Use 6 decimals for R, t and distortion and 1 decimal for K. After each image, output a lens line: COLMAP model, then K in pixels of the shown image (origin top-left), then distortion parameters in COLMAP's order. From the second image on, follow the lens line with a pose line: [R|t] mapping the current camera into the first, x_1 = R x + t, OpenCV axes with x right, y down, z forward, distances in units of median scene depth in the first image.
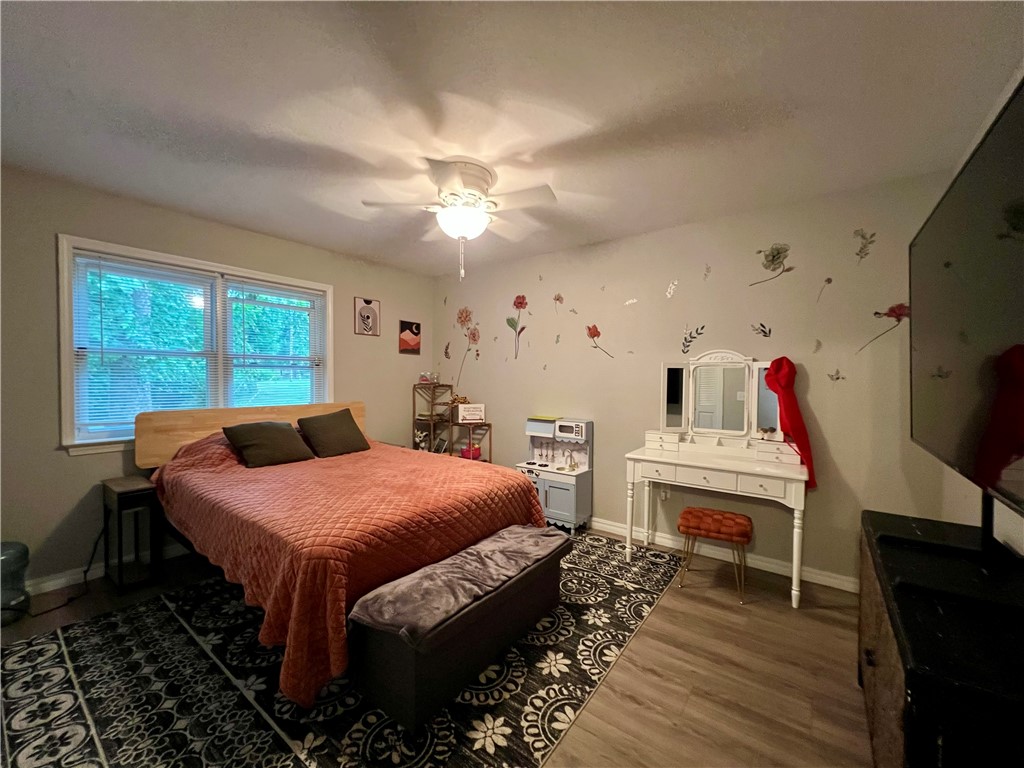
lens RADIAL K [[412.4, 0, 512.1], [0, 412.4, 385.8], [0, 0, 1]] dist [-0.000984, -0.000254]
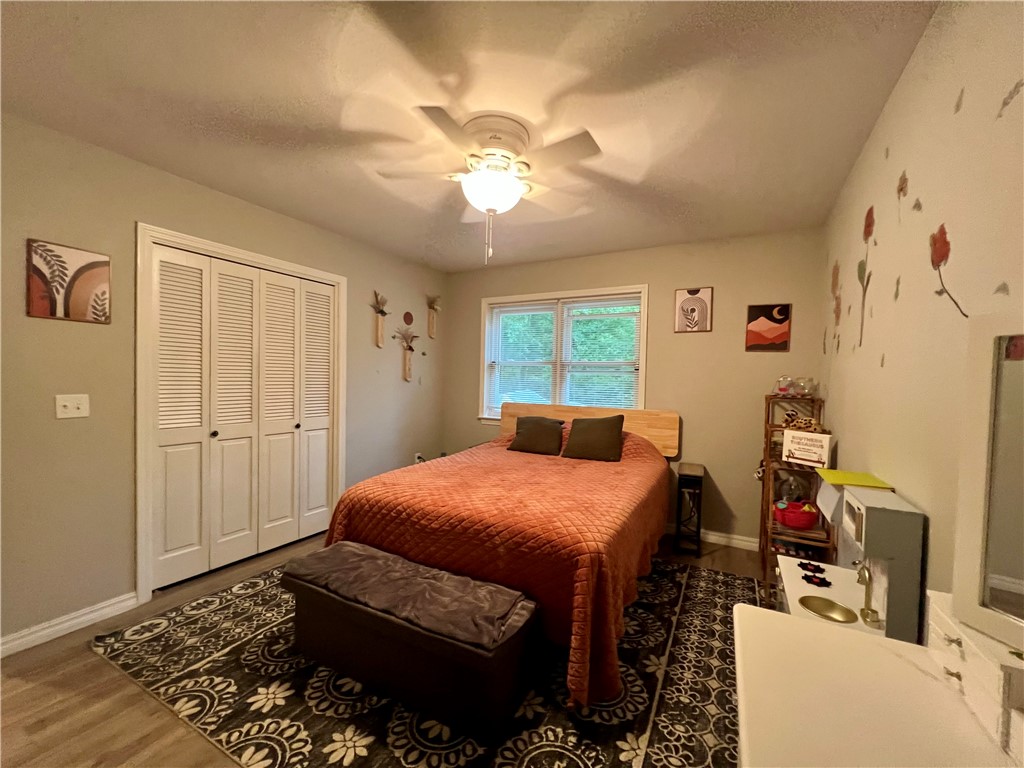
lens RADIAL K [[412.4, 0, 528.4], [0, 412.4, 391.7], [0, 0, 1]] dist [-0.000984, -0.000254]
pose [[0.156822, 0.026931, -0.987260, 0.625379], [-0.043158, 0.998860, 0.020392, -0.009573], [0.986683, 0.039410, 0.157805, 0.827969]]
